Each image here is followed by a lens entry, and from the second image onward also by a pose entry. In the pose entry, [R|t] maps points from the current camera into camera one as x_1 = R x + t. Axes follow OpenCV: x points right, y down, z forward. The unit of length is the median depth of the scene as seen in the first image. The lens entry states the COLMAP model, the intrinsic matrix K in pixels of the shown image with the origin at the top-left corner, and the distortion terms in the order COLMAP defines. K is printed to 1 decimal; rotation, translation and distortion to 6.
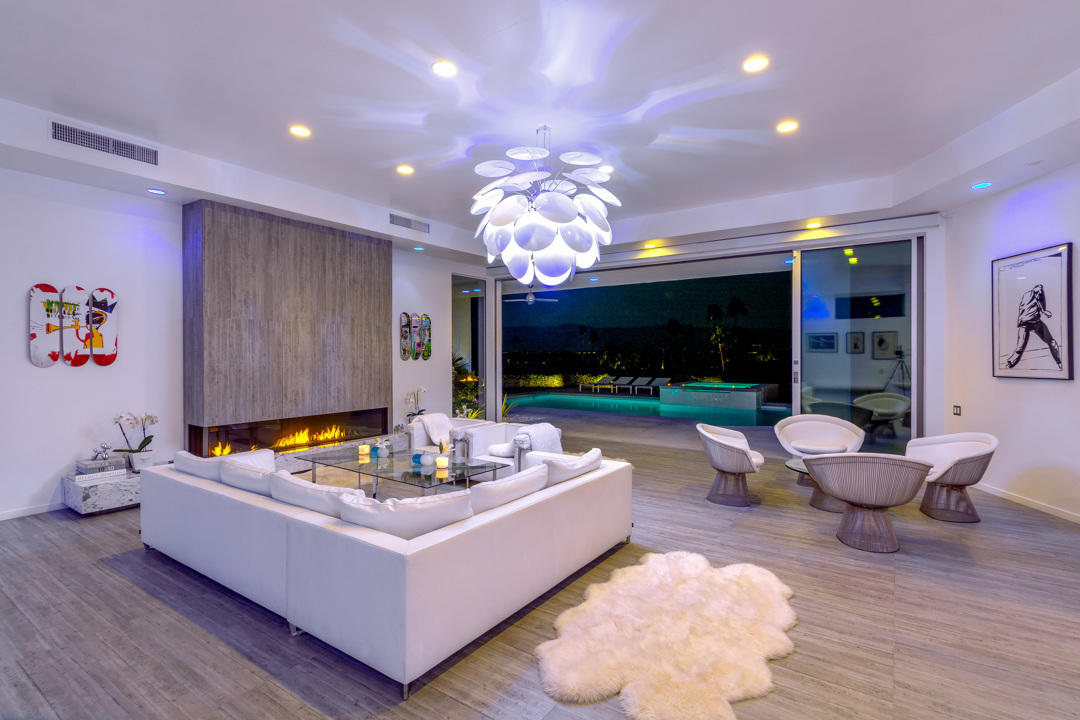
lens RADIAL K [[522.0, 0, 544.3], [0, 522.0, 356.7], [0, 0, 1]] dist [0.002135, 0.000014]
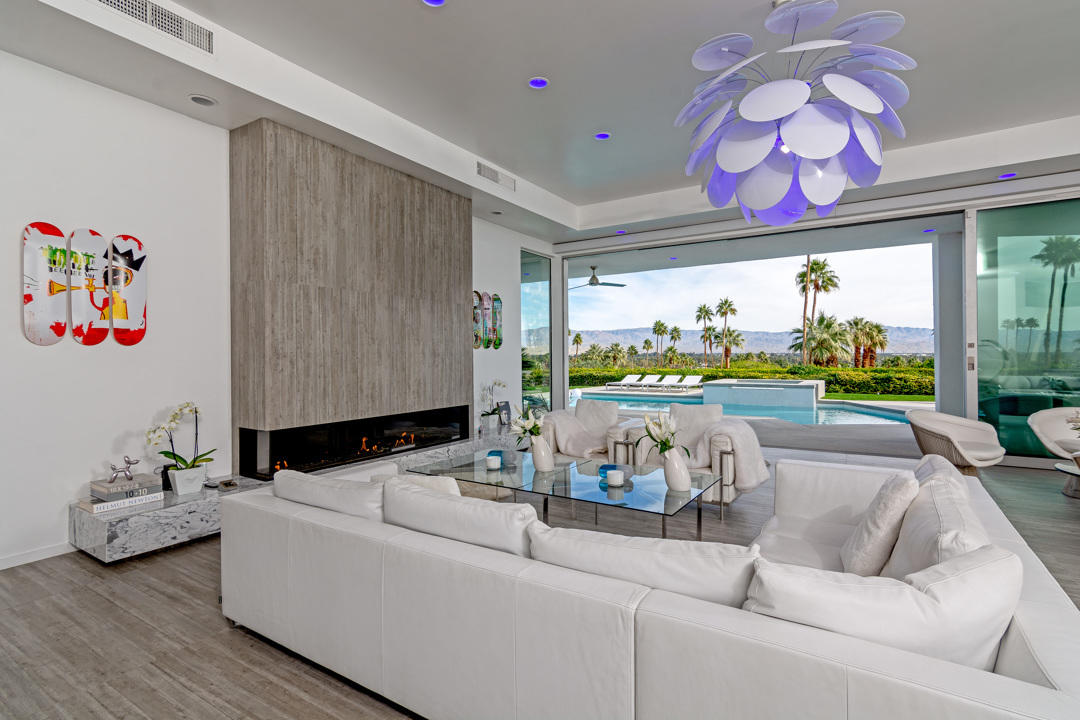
lens RADIAL K [[522.0, 0, 544.3], [0, 522.0, 356.7], [0, 0, 1]] dist [0.002135, 0.000014]
pose [[0.999184, -0.006353, 0.039885, -0.277825], [0.006618, 0.999957, -0.006501, 0.036544], [-0.039842, 0.006760, 0.999183, 0.245518]]
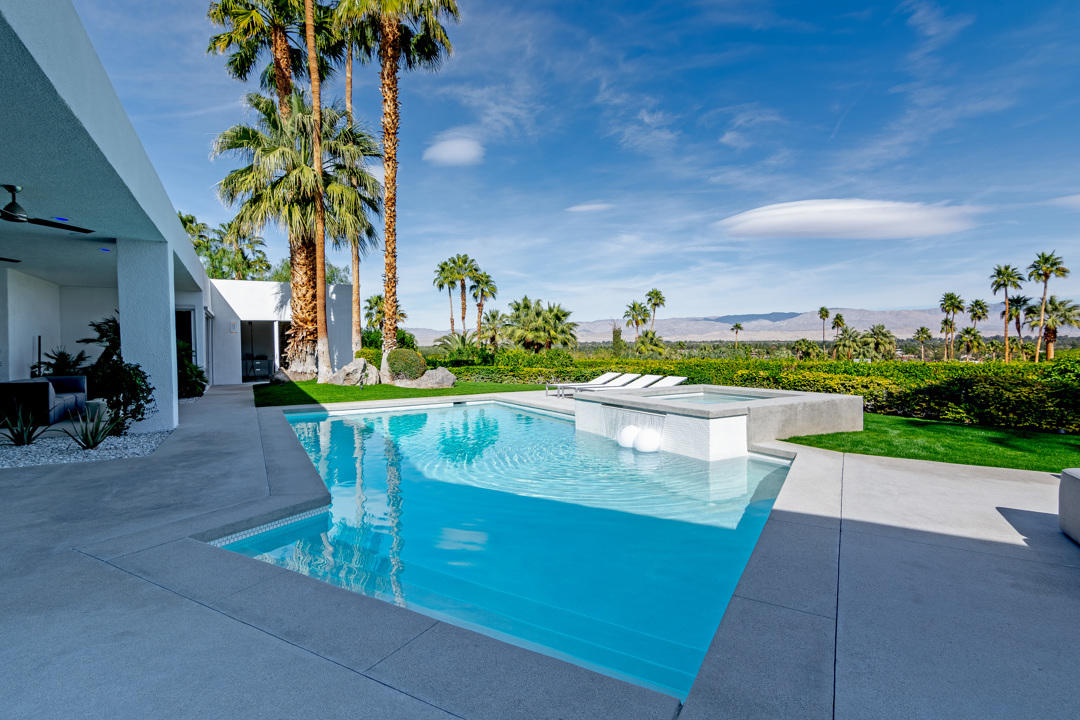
lens RADIAL K [[522.0, 0, 544.3], [0, 522.0, 356.7], [0, 0, 1]] dist [0.002135, 0.000014]
pose [[0.888788, -0.000021, -0.458318, 1.195754], [0.007763, 0.999857, 0.015008, 0.030750], [0.458253, -0.016897, 0.888661, 1.515163]]
